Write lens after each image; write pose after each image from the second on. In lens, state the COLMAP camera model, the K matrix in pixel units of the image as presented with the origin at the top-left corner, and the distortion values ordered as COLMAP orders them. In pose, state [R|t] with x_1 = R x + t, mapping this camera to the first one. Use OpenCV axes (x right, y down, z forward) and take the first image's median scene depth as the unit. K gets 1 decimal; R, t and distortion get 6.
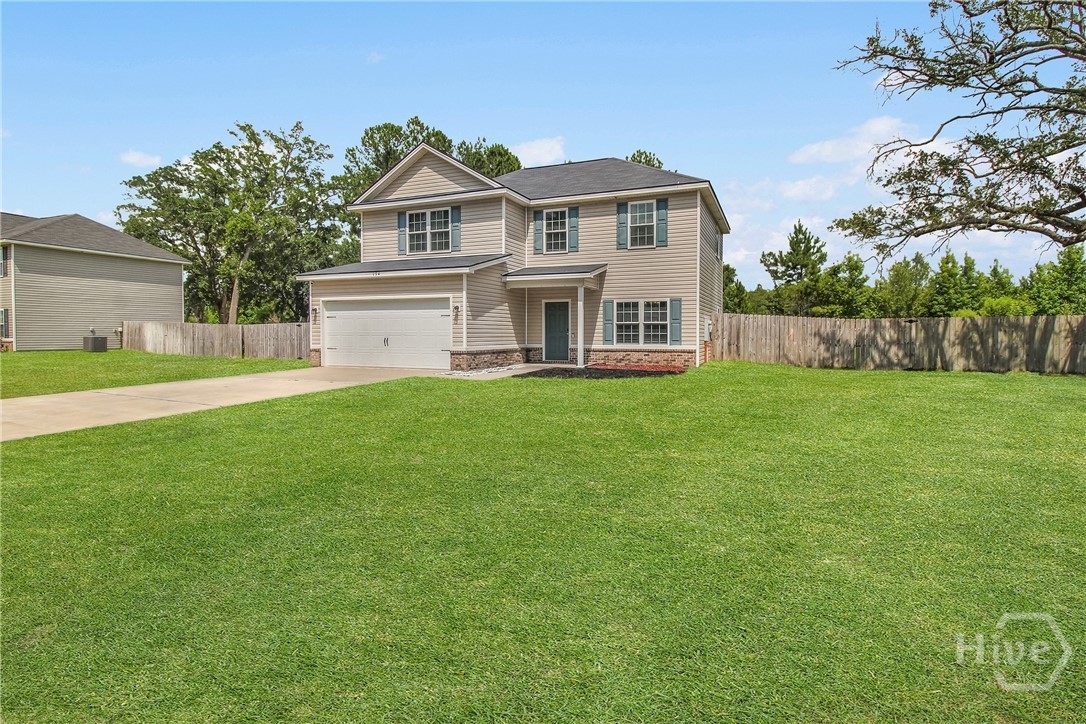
lens RADIAL K [[529.4, 0, 542.4], [0, 529.4, 359.2], [0, 0, 1]] dist [0.006036, 0.000182]
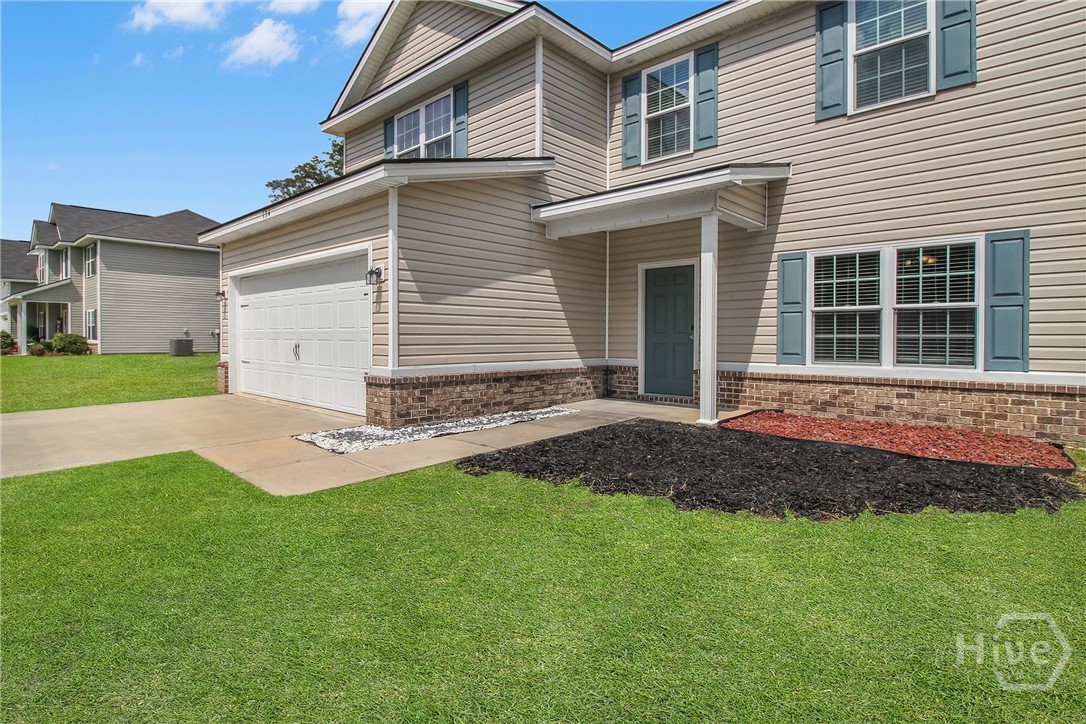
lens RADIAL K [[551.7, 0, 536.7], [0, 551.7, 345.8], [0, 0, 1]] dist [0.010383, -0.002663]
pose [[0.936702, 0.007552, -0.350047, 0.092701], [-0.018645, 0.999425, -0.028331, -0.026307], [0.349631, 0.033064, 0.936304, 0.552817]]
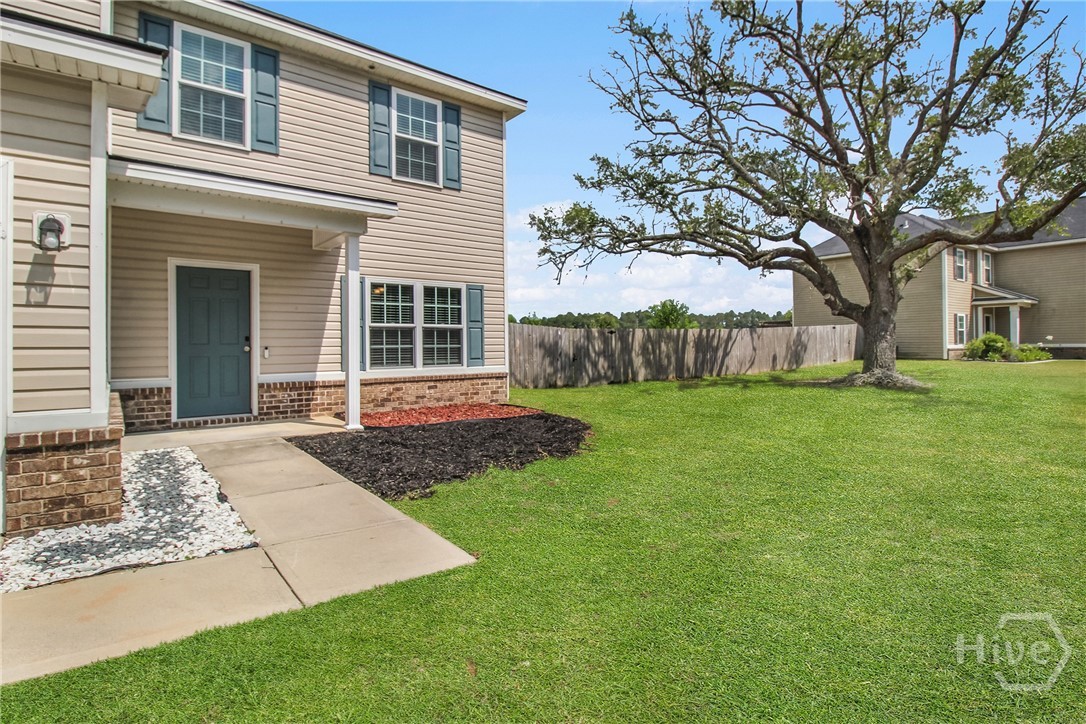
lens RADIAL K [[551.7, 0, 554.4], [0, 551.7, 343.3], [0, 0, 1]] dist [0.010383, -0.002663]
pose [[0.489833, -0.001855, 0.871814, -0.221548], [0.048505, 0.998507, -0.025128, -0.031432], [-0.870466, 0.054596, 0.489192, 0.620027]]
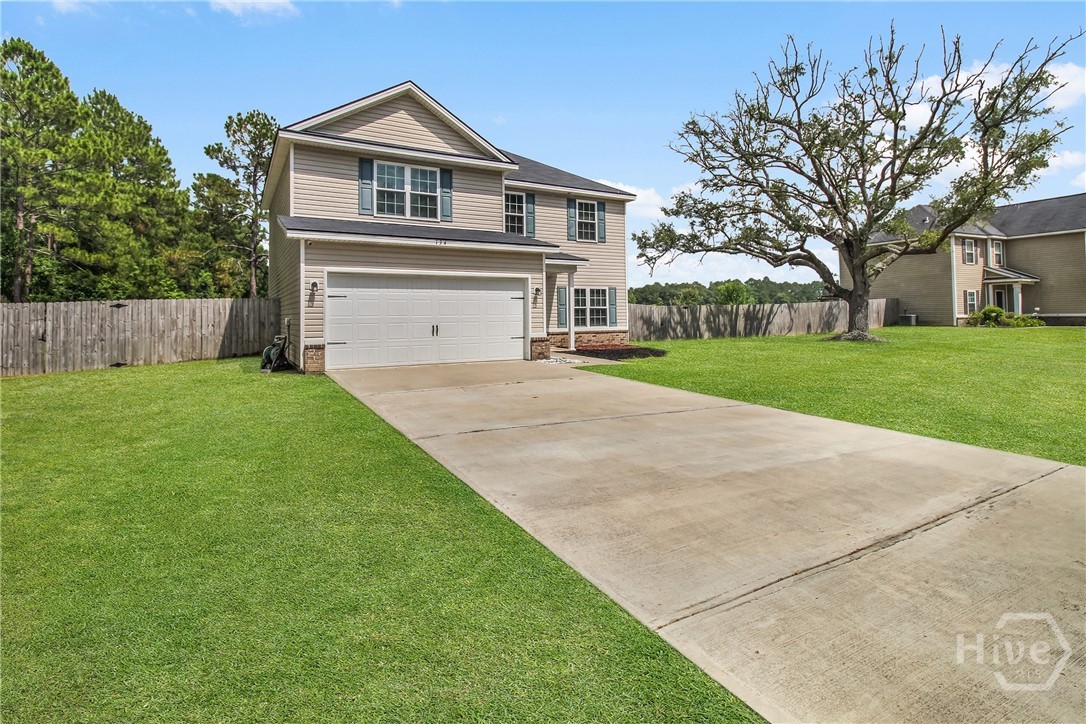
lens RADIAL K [[551.7, 0, 566.2], [0, 551.7, 311.8], [0, 0, 1]] dist [0.010383, -0.002663]
pose [[0.603649, 0.001577, 0.797249, -0.771146], [0.051659, 0.997819, -0.041088, -0.014737], [-0.795575, 0.065988, 0.602251, 0.335833]]
